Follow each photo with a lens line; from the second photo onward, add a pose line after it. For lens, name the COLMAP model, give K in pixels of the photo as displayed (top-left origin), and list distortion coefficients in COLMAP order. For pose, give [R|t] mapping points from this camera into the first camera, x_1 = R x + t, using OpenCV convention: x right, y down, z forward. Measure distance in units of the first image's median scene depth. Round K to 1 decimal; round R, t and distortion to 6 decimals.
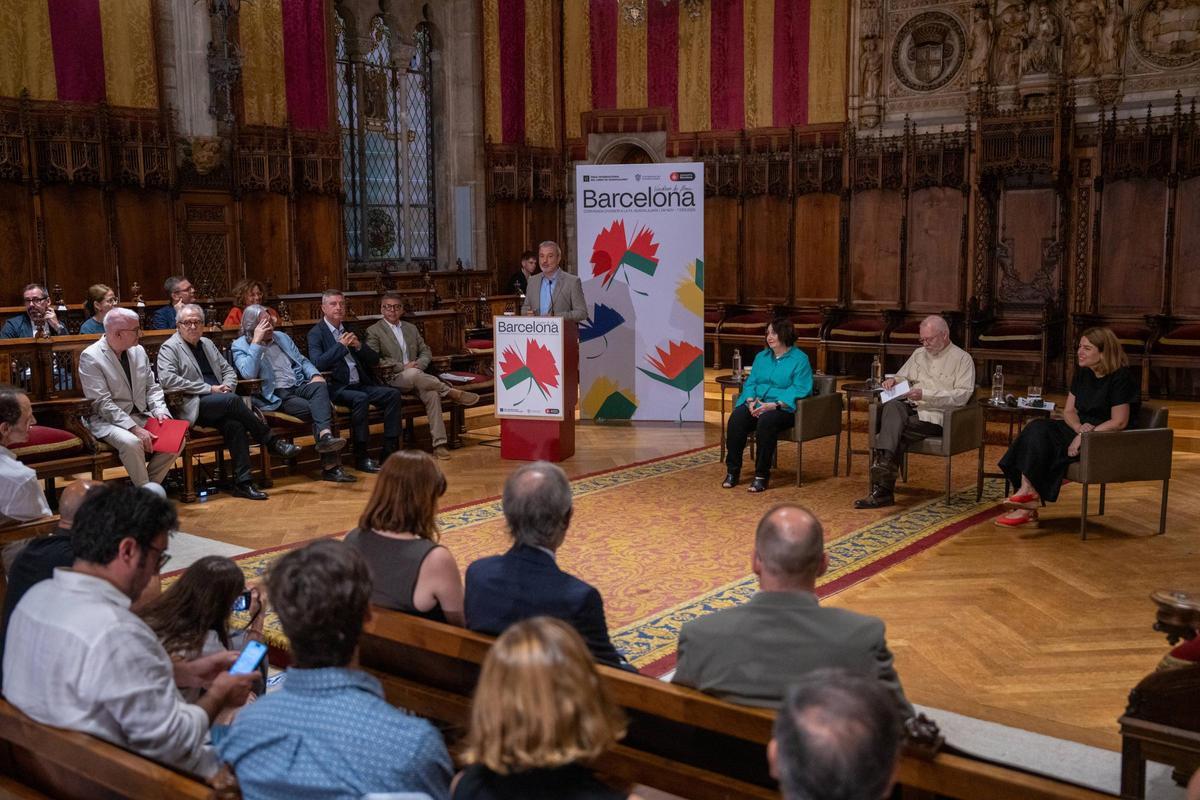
lens RADIAL K [[1216.2, 0, 600.0], [0, 1216.2, 400.0], [0, 0, 1]] dist [0.015892, 0.110401]
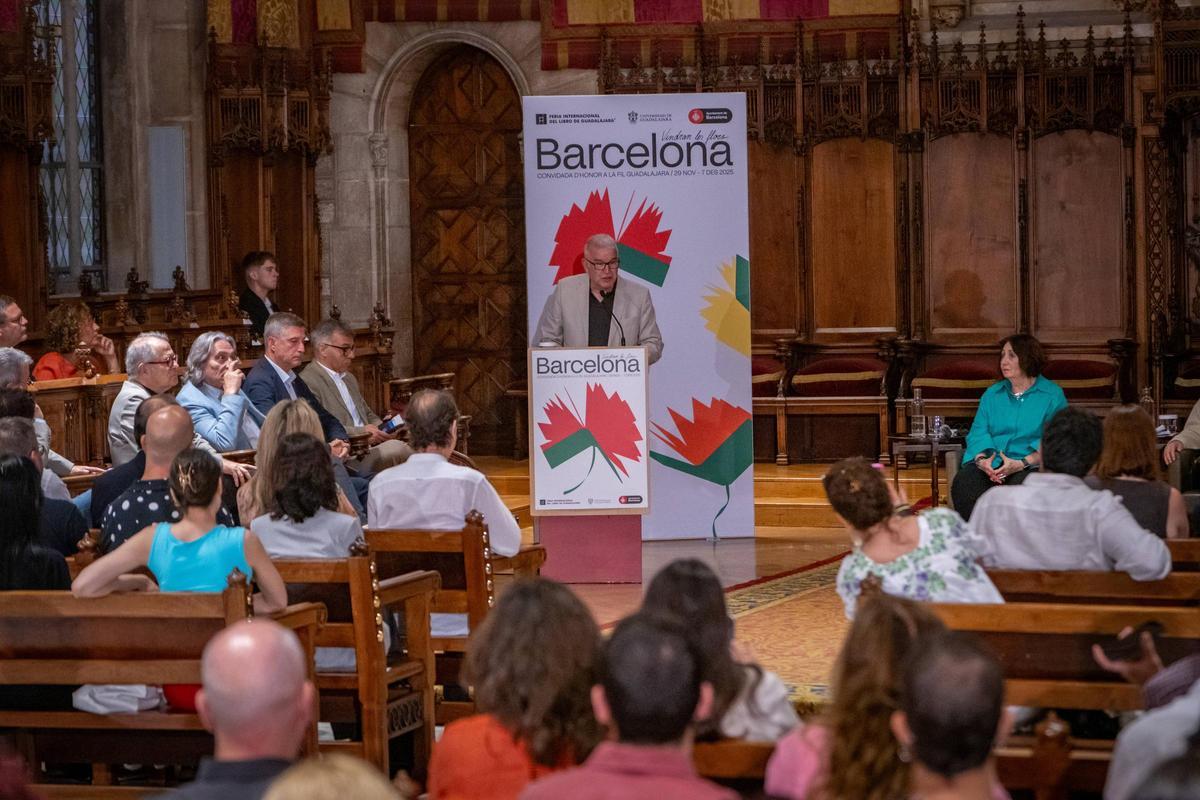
lens RADIAL K [[3680.5, 0, 600.0], [0, 3680.5, 400.0], [0, 0, 1]] dist [0.036596, -0.801218]
pose [[0.954821, -0.025440, 0.296092, -0.486282], [0.050960, 0.995588, -0.078792, 0.084403], [-0.292781, 0.090321, 0.951904, -0.622618]]
